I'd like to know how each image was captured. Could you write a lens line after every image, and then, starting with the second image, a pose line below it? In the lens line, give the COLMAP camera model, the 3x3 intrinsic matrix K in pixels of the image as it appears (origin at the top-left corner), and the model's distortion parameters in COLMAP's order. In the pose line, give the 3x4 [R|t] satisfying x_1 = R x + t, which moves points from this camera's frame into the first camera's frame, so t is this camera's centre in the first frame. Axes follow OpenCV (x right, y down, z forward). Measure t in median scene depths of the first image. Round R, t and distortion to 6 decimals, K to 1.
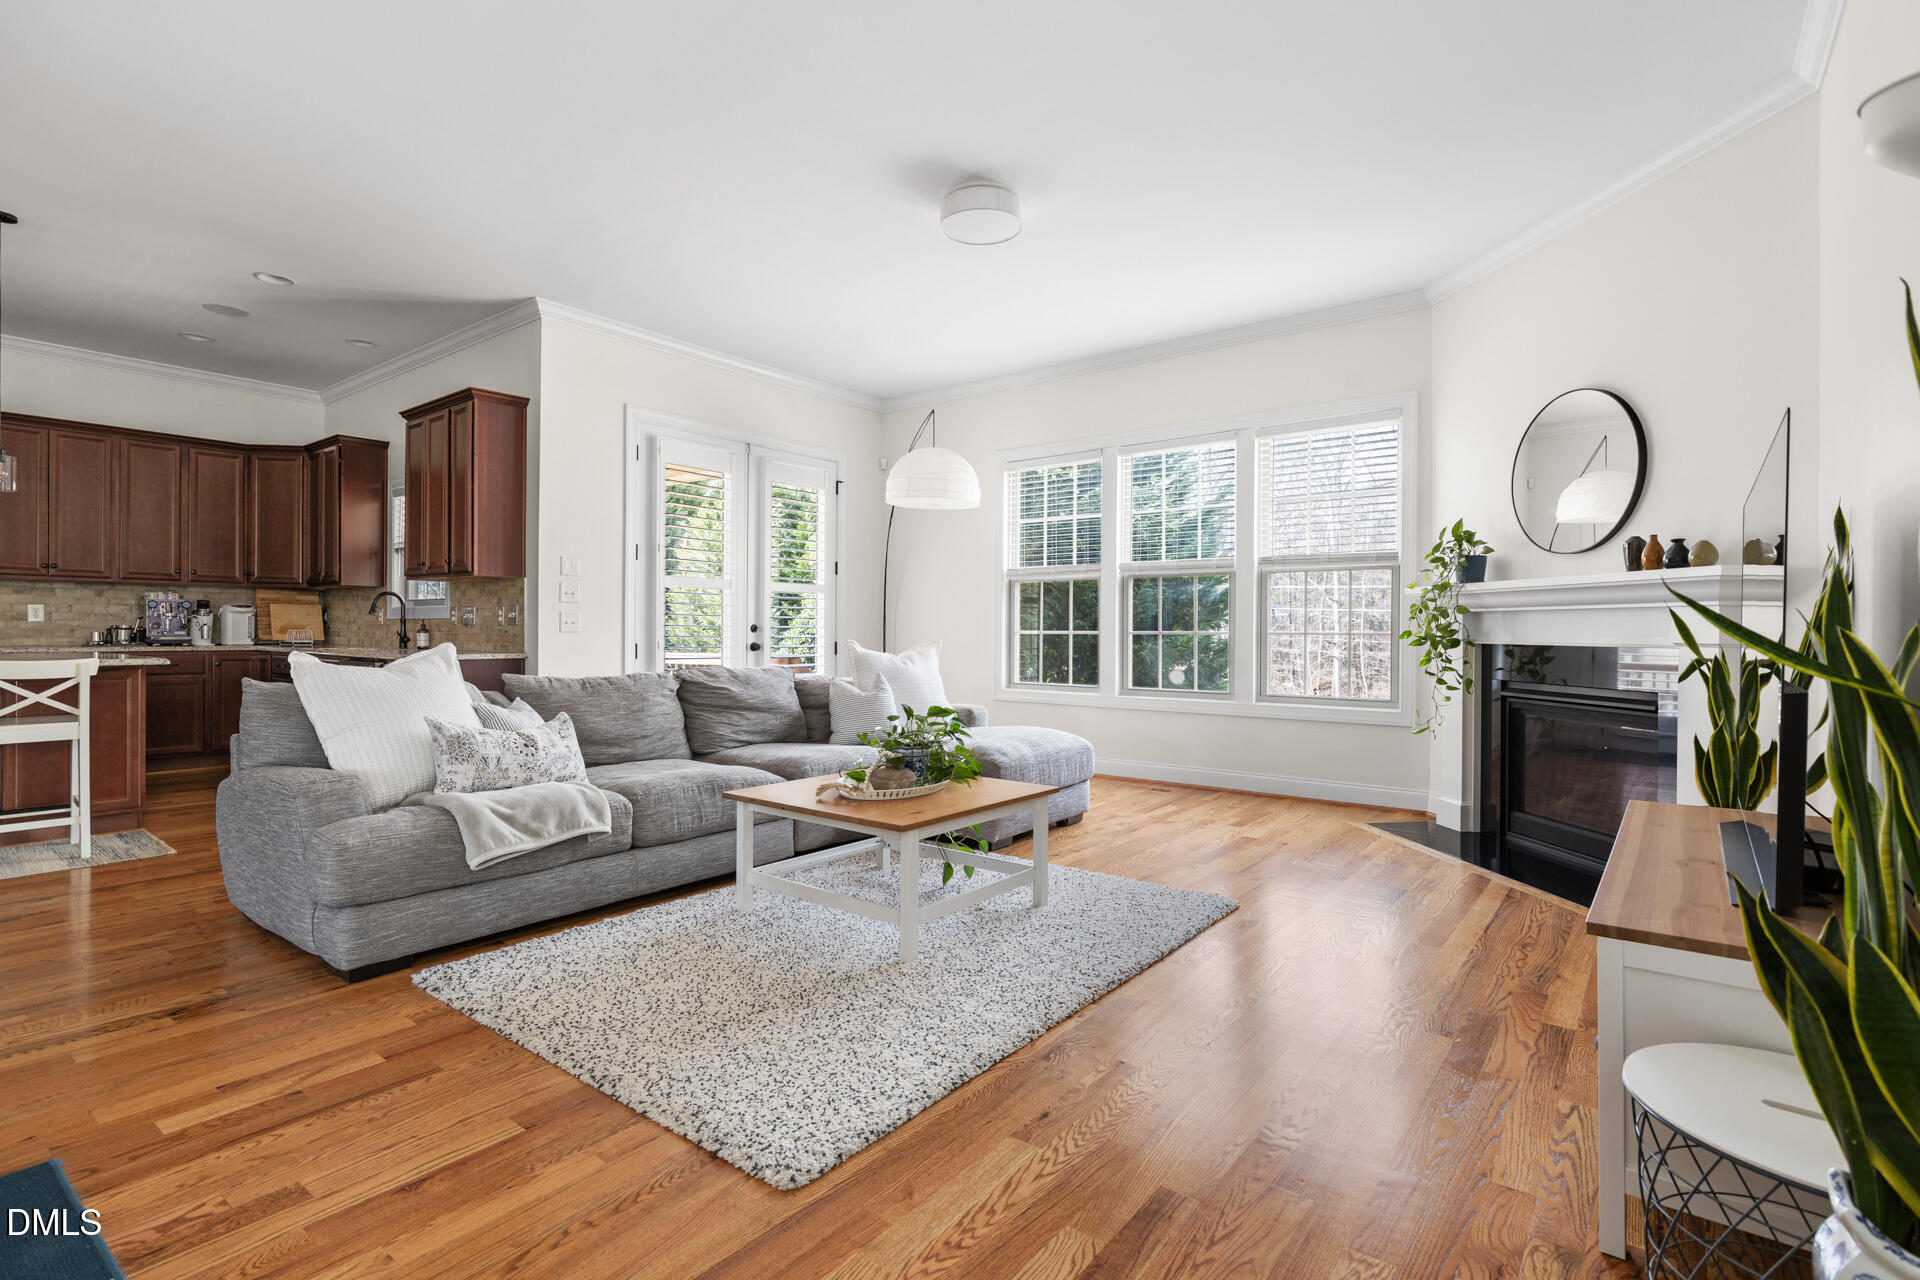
lens RADIAL K [[912.5, 0, 966.1], [0, 912.5, 631.4], [0, 0, 1]] dist [-0.000176, 0.001572]
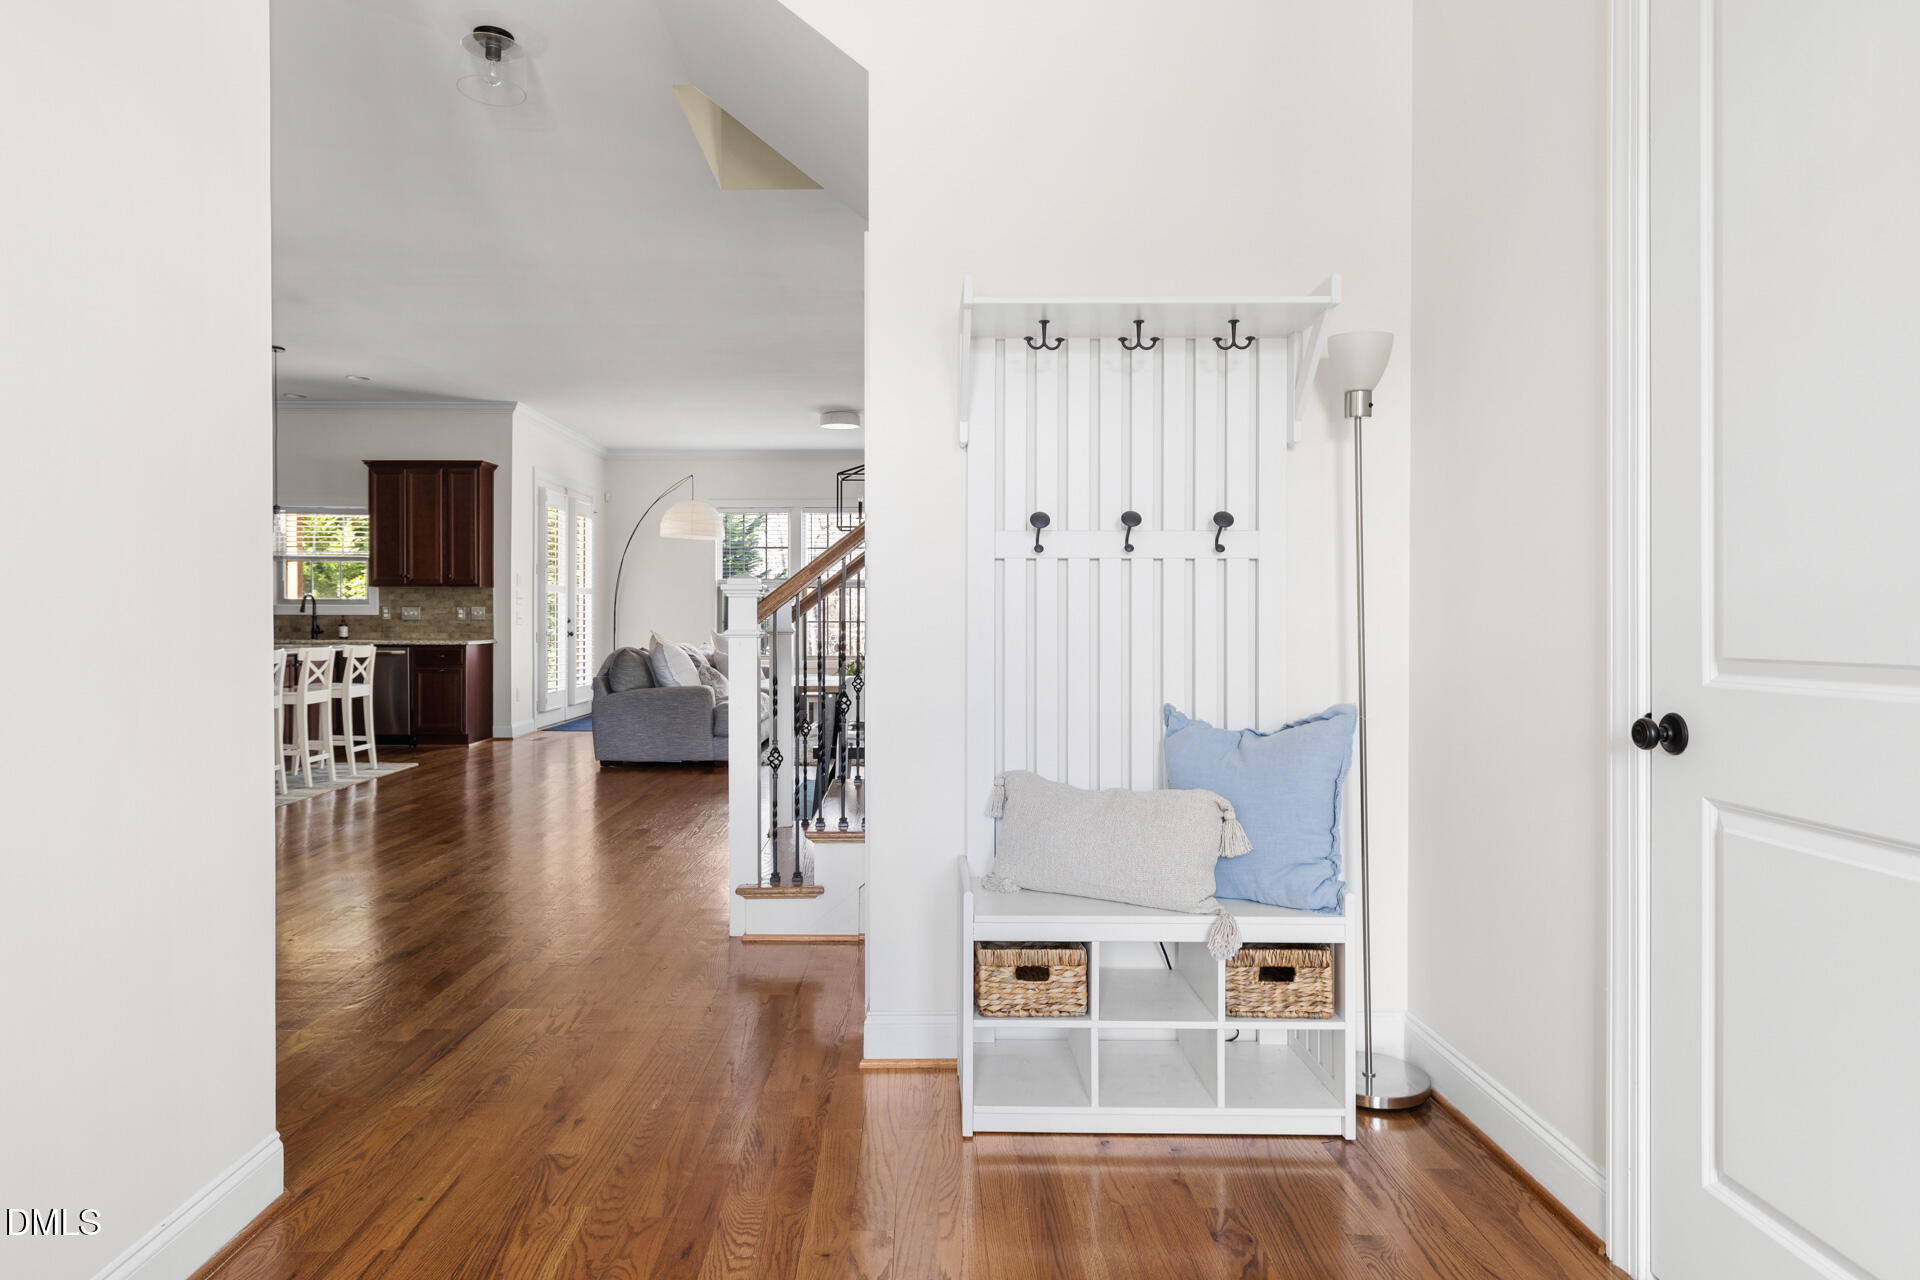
lens RADIAL K [[1156.8, 0, 920.9], [0, 1156.8, 629.5], [0, 0, 1]] dist [-0.007732, -0.001776]
pose [[0.793795, -0.012324, 0.608061, -1.198982], [0.004118, 0.999881, 0.014890, -0.019109], [-0.608172, -0.009315, 0.793751, -0.993659]]
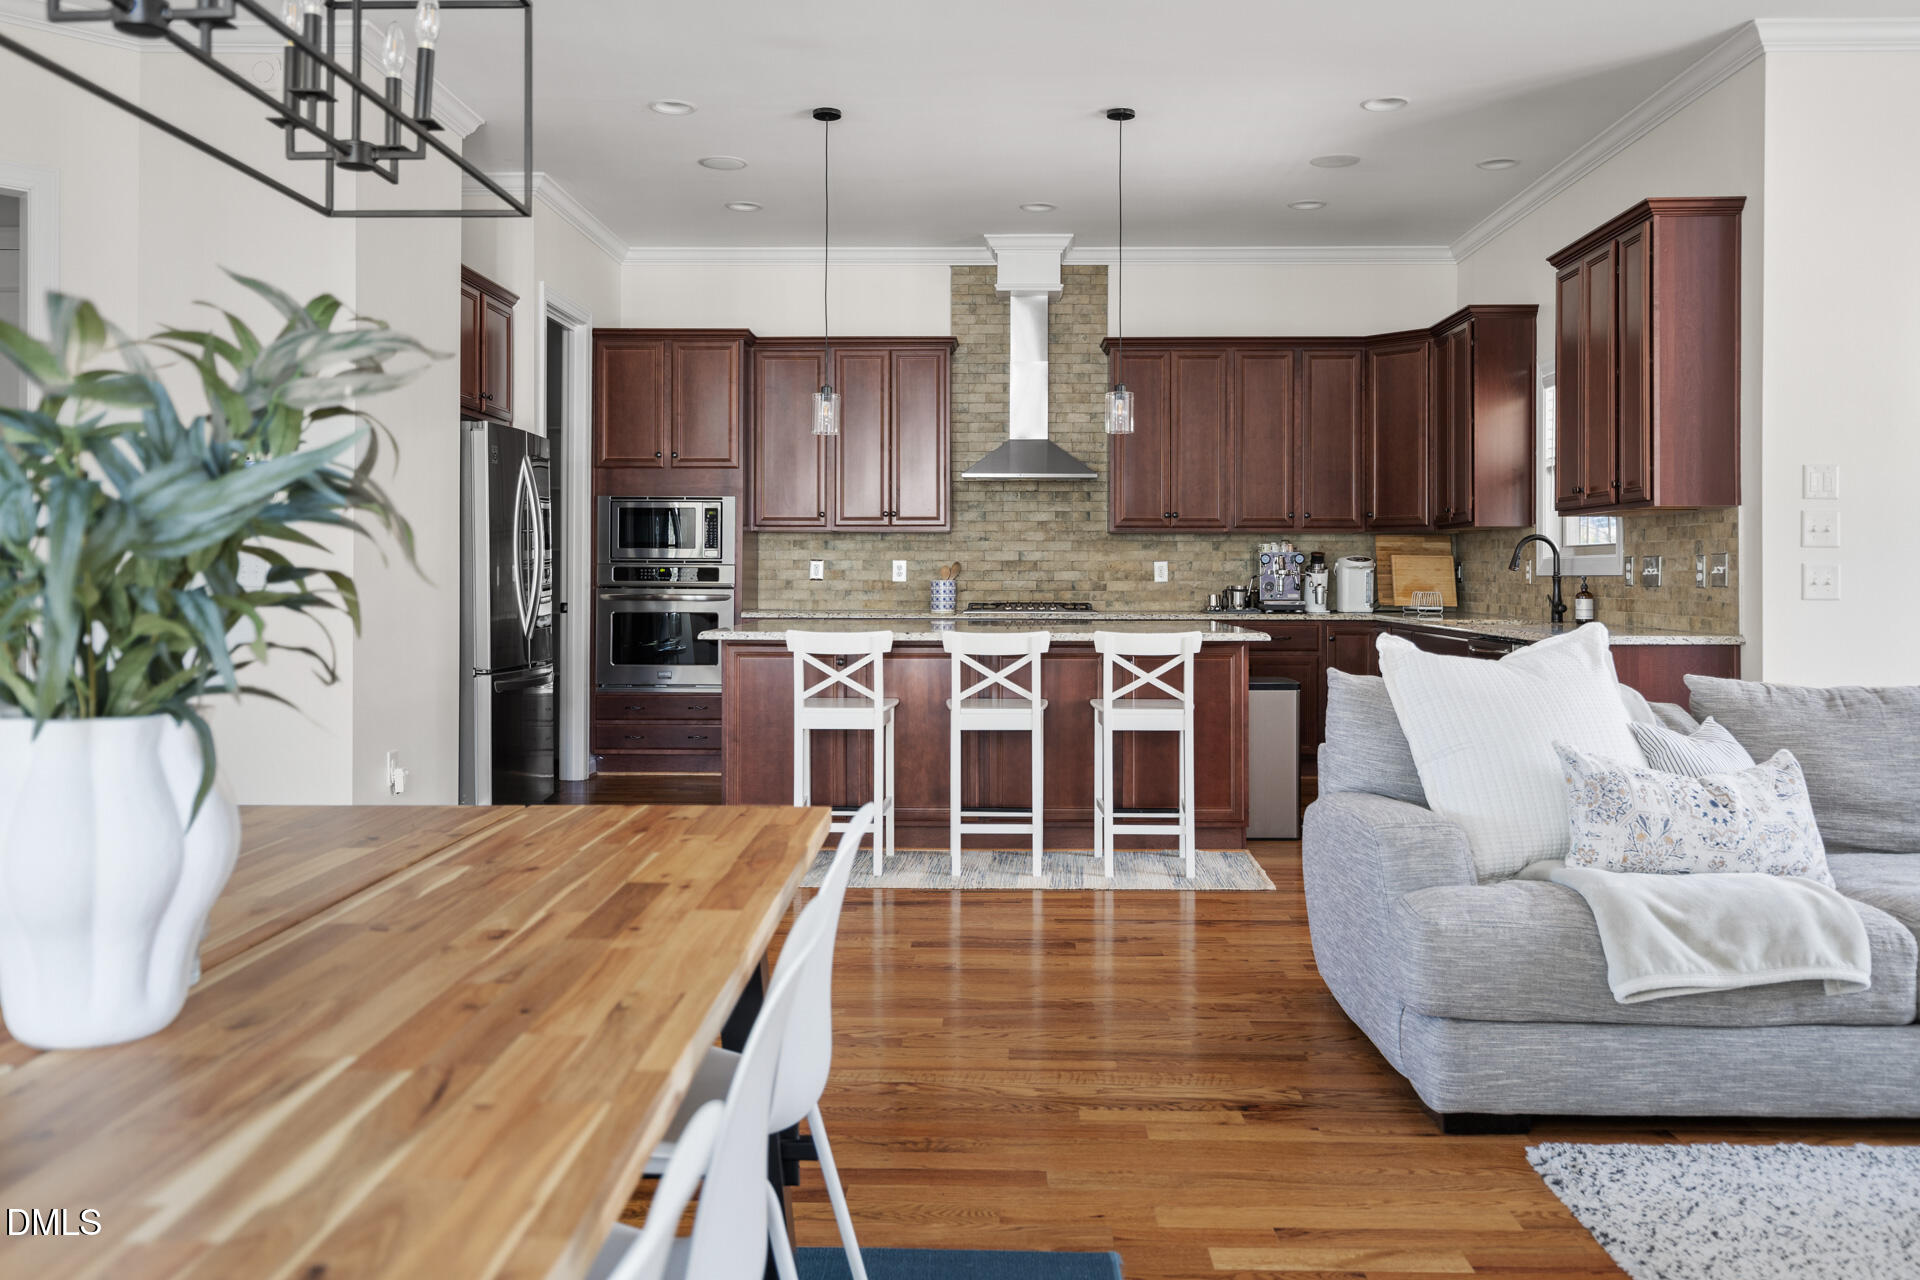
lens RADIAL K [[1544.7, 0, 965.7], [0, 1544.7, 570.2], [0, 0, 1]] dist [0.004636, -0.003444]
pose [[0.593146, -0.008464, -0.805050, 0.018727], [0.000210, 0.999946, -0.010359, -0.008921], [0.805095, 0.005975, 0.593116, 0.022119]]
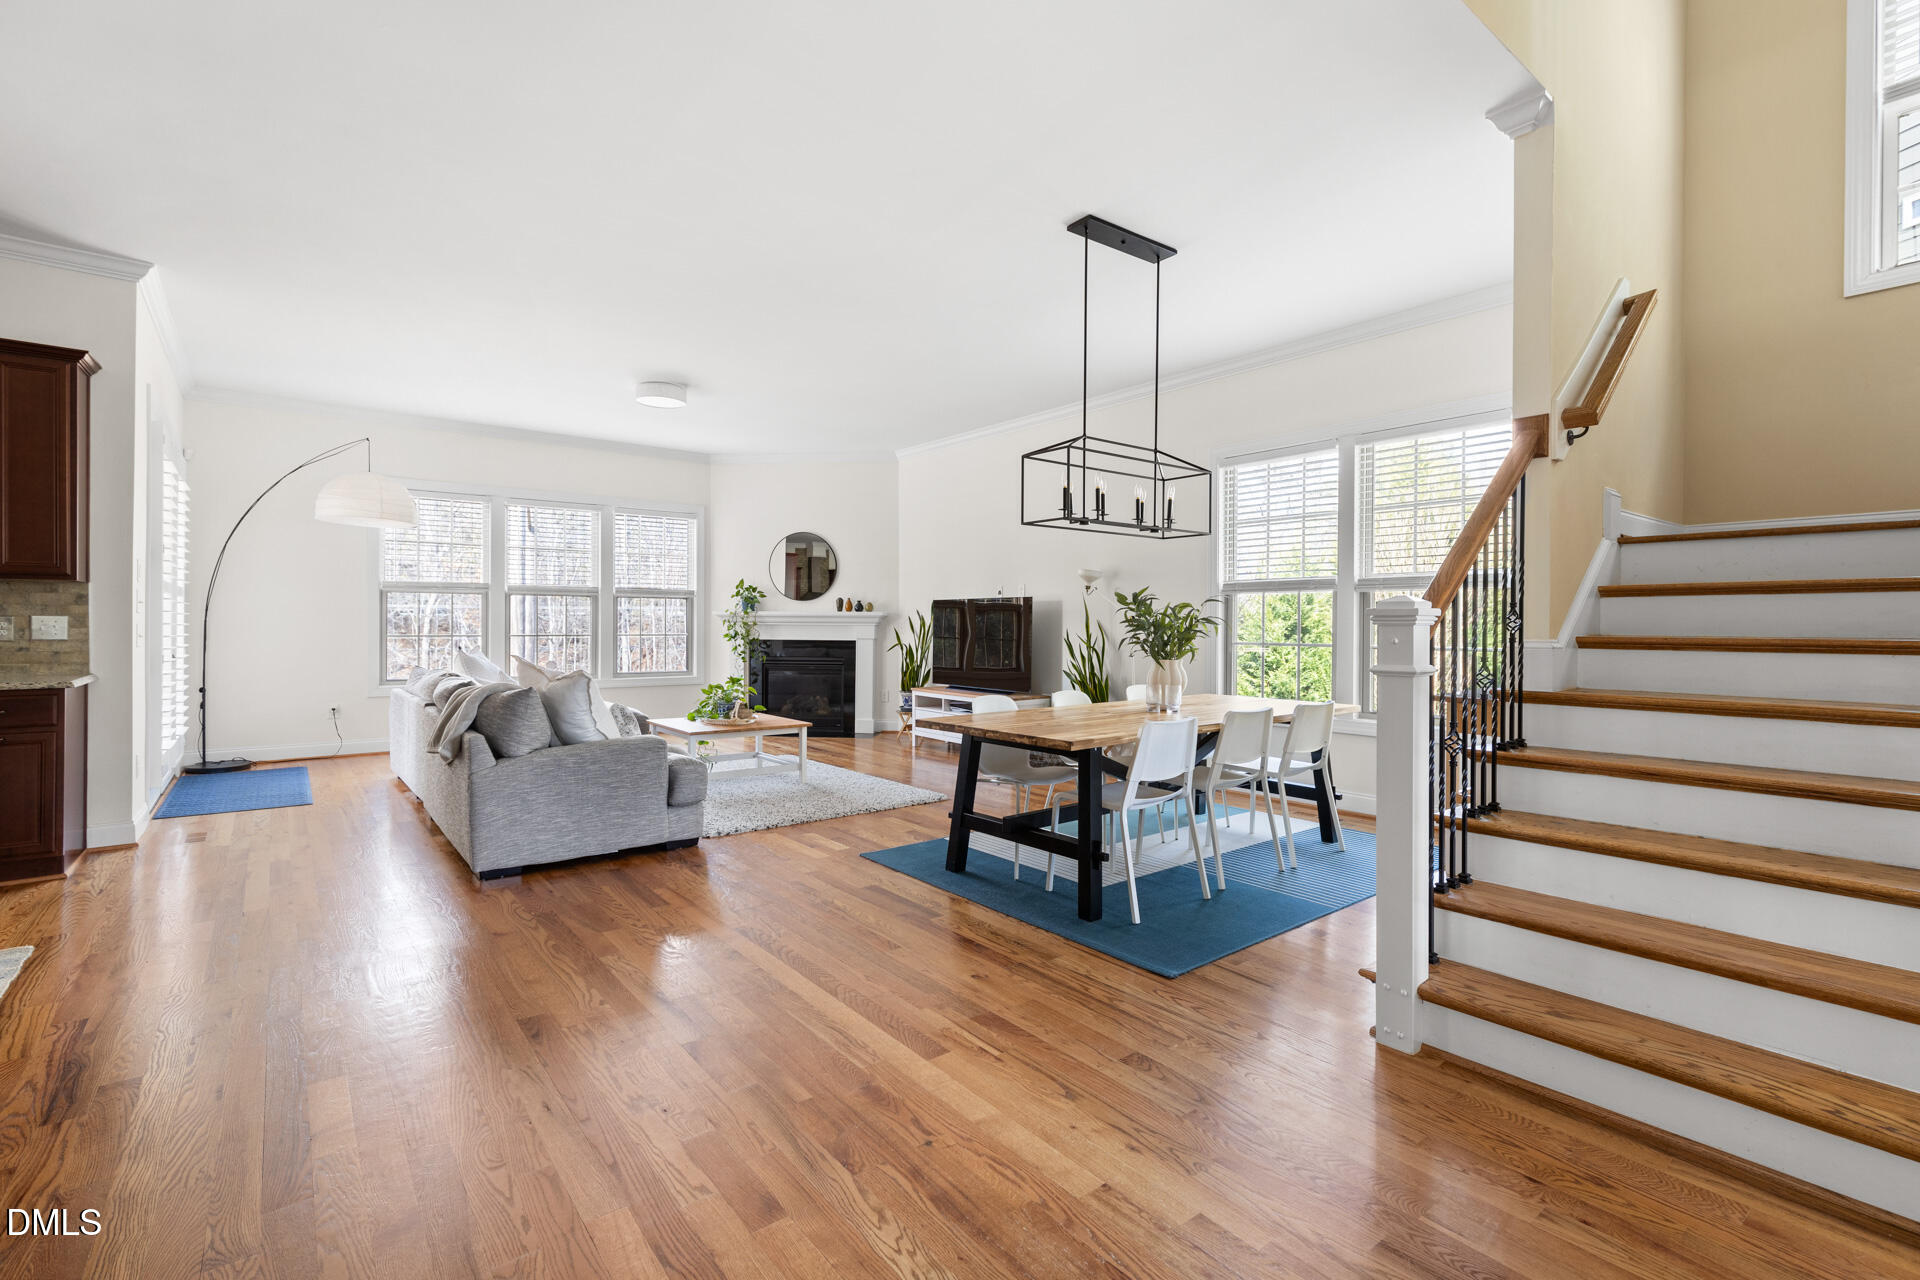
lens RADIAL K [[865.4, 0, 965.5], [0, 865.4, 627.5], [0, 0, 1]] dist [0.010519, 0.000032]
pose [[0.236128, -0.008145, 0.971688, -1.197674], [-0.002311, 0.999957, 0.008943, -0.030935], [-0.971719, -0.004357, 0.236099, 0.050220]]
